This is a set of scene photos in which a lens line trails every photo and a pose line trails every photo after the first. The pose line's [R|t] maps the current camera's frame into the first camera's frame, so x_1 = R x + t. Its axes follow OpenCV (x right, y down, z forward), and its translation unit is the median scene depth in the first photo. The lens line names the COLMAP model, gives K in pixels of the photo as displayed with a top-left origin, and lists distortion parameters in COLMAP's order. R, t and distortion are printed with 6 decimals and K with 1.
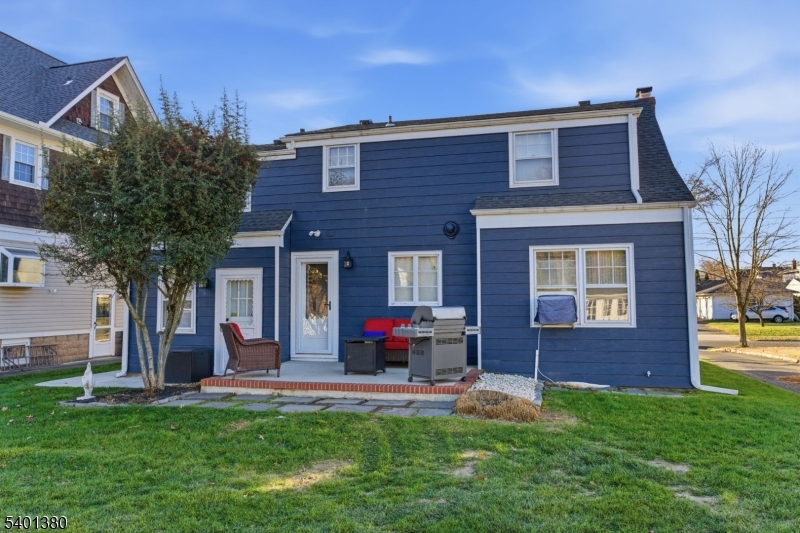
lens RADIAL K [[573.7, 0, 400.0], [0, 573.7, 266.5], [0, 0, 1]] dist [0.004637, 0.002472]
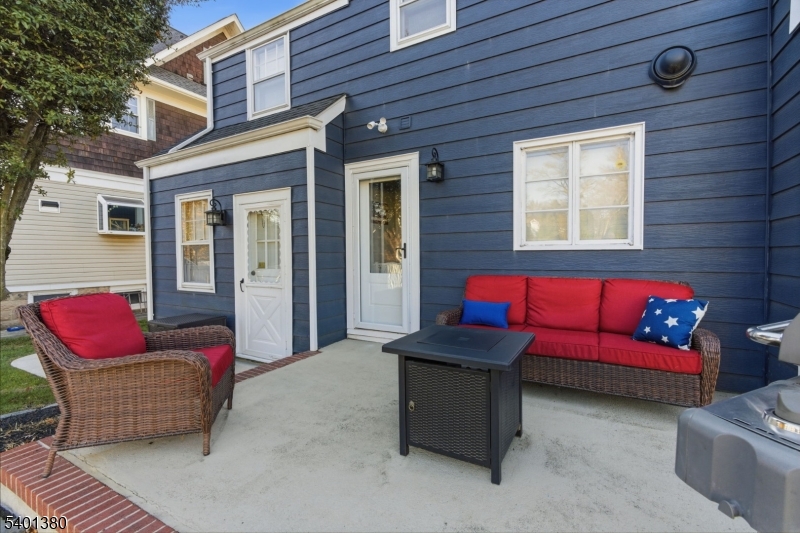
lens RADIAL K [[365.0, 0, 400.0], [0, 365.0, 266.5], [0, 0, 1]] dist [-0.001747, 0.000117]
pose [[0.968062, 0.003706, -0.250682, -0.035202], [0.022534, 0.994557, 0.101723, 0.046847], [0.249694, -0.104123, 0.962710, 0.644976]]
